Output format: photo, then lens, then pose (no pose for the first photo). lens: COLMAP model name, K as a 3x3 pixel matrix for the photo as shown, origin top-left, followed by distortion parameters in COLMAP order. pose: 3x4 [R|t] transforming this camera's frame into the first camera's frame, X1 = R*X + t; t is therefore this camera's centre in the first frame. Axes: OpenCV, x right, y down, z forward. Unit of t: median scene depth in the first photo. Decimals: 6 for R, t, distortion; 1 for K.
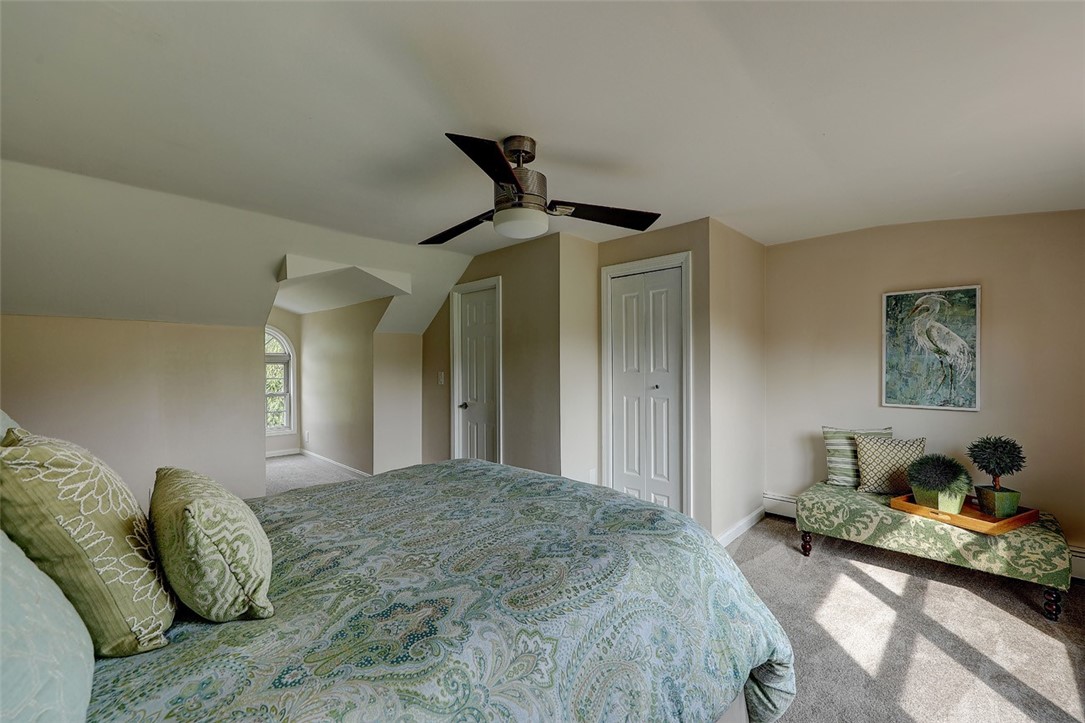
lens RADIAL K [[417.0, 0, 549.7], [0, 417.0, 363.1], [0, 0, 1]] dist [-0.000362, -0.000003]
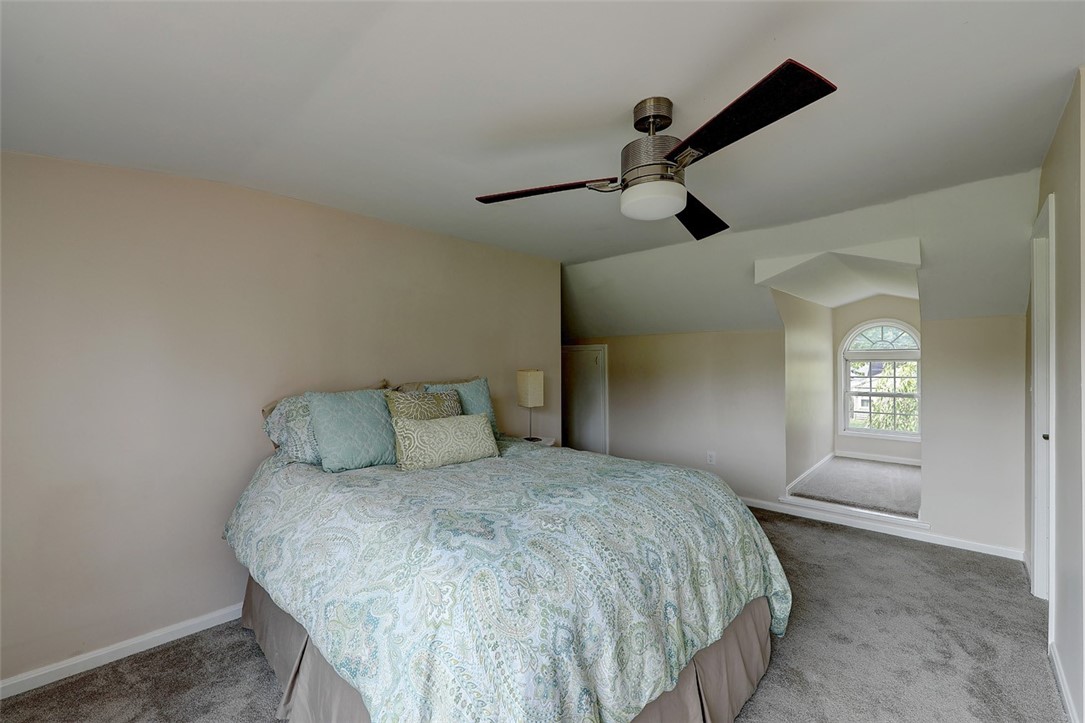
lens RADIAL K [[417.0, 0, 549.7], [0, 417.0, 363.1], [0, 0, 1]] dist [-0.000362, -0.000003]
pose [[0.082173, 0.000241, -0.996618, 1.358445], [0.004336, 0.999990, 0.000599, -0.010965], [0.996609, -0.004370, 0.082172, 1.261307]]
